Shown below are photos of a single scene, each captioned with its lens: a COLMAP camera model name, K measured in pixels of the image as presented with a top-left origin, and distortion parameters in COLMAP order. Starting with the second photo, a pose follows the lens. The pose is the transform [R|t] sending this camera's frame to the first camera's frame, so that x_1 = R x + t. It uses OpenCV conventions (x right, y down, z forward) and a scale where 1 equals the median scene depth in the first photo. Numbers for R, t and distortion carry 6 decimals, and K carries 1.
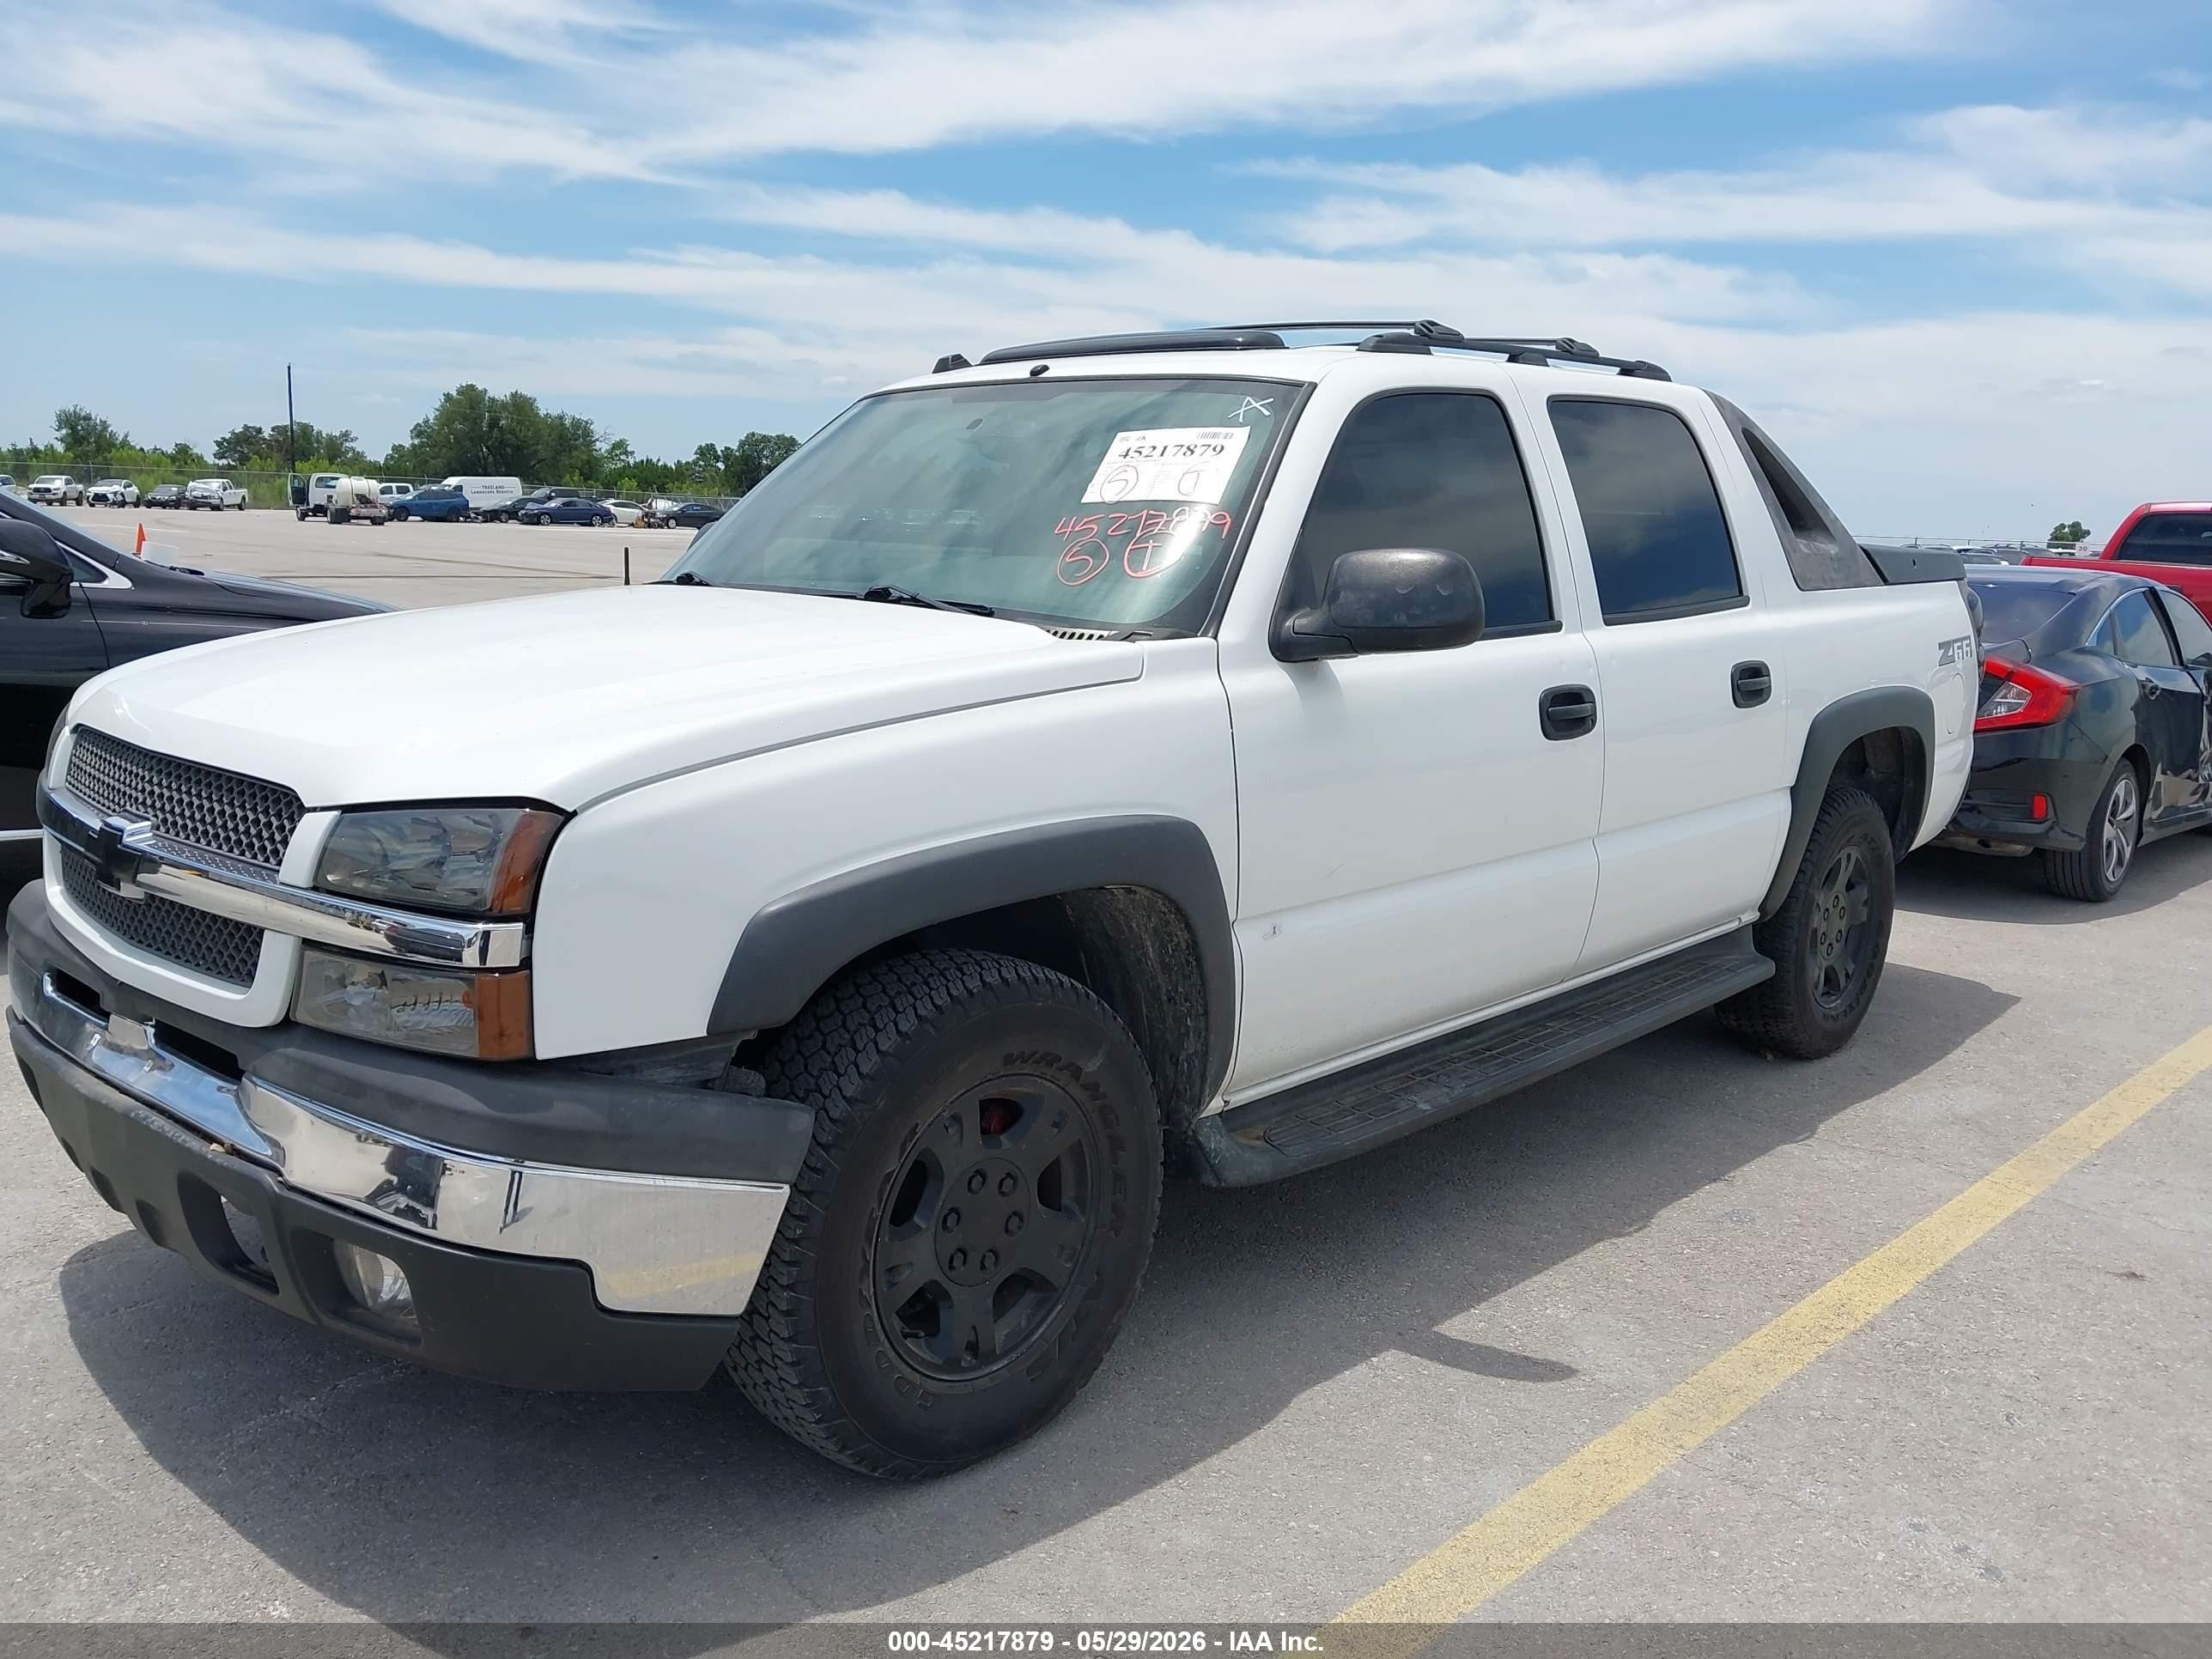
lens RADIAL K [[1691.1, 0, 1063.1], [0, 1691.1, 872.0], [0, 0, 1]] dist [0.009466, 0.002013]
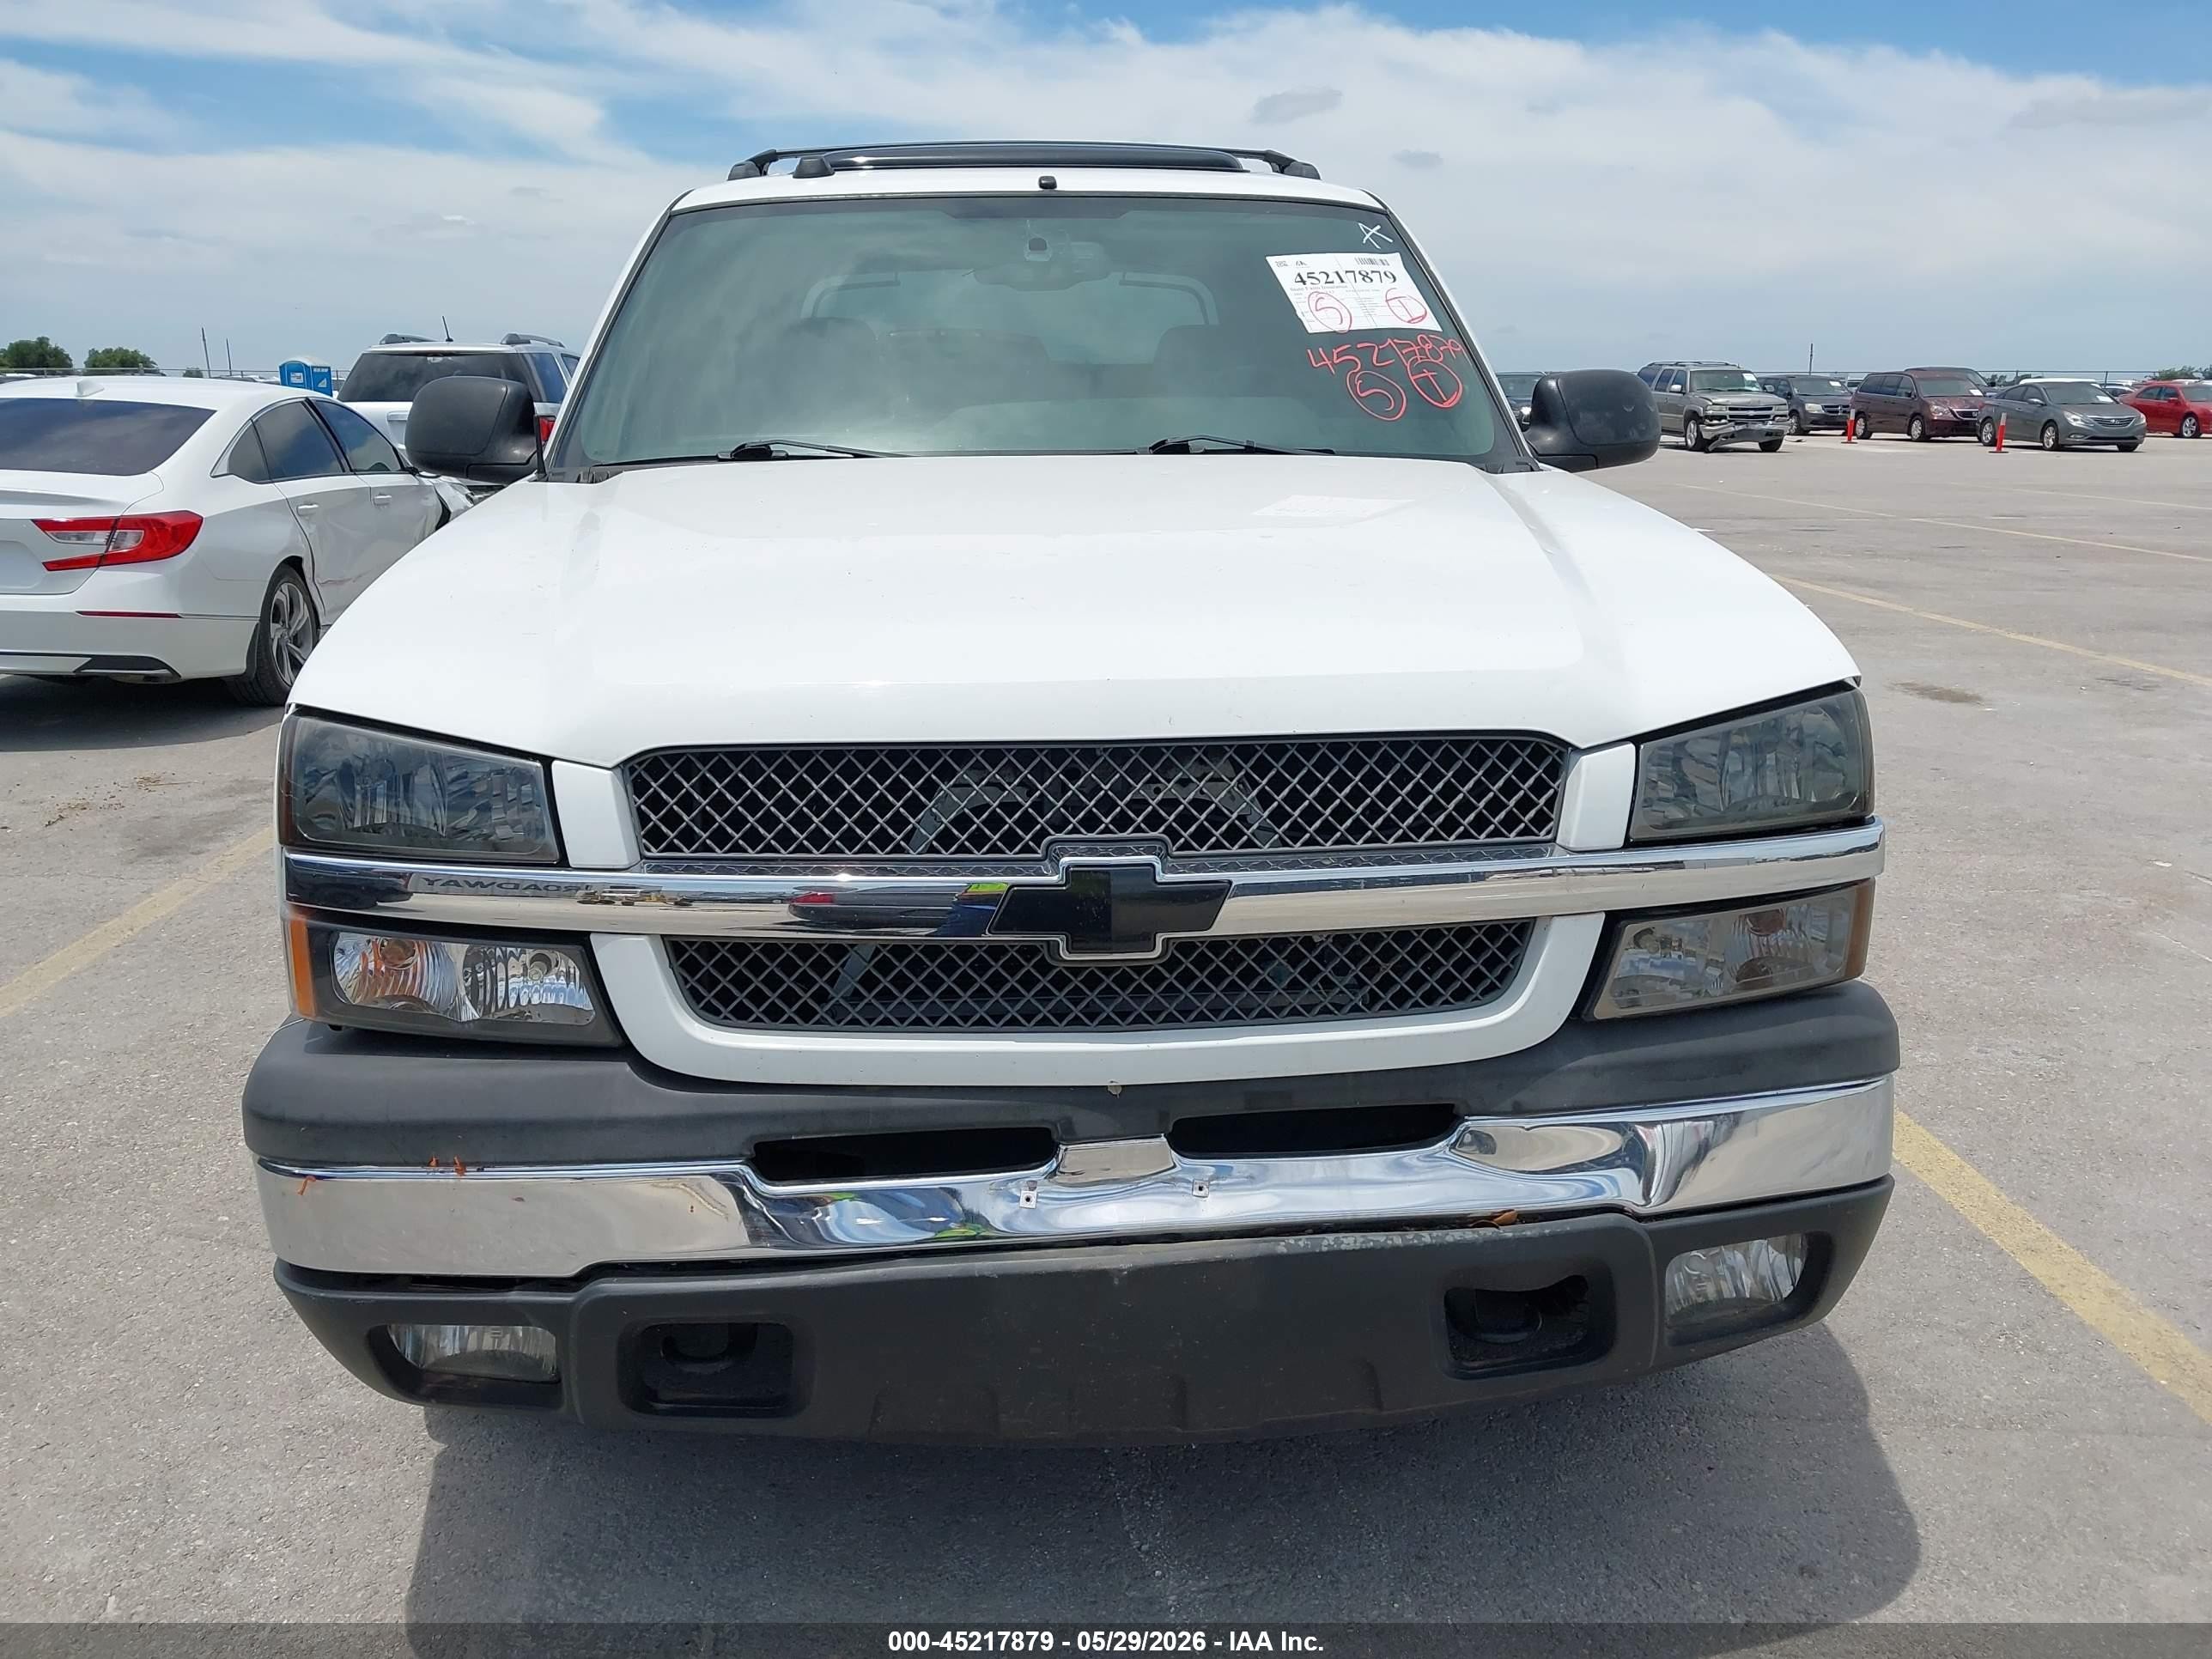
lens RADIAL K [[1704.8, 0, 1106.0], [0, 1704.8, 829.5], [0, 0, 1]] dist [0.009885, -0.016395]
pose [[0.679572, -0.222402, 0.699084, -0.844481], [0.170660, 0.974722, 0.144195, -0.112227], [-0.713482, 0.021315, 0.700349, 0.447466]]
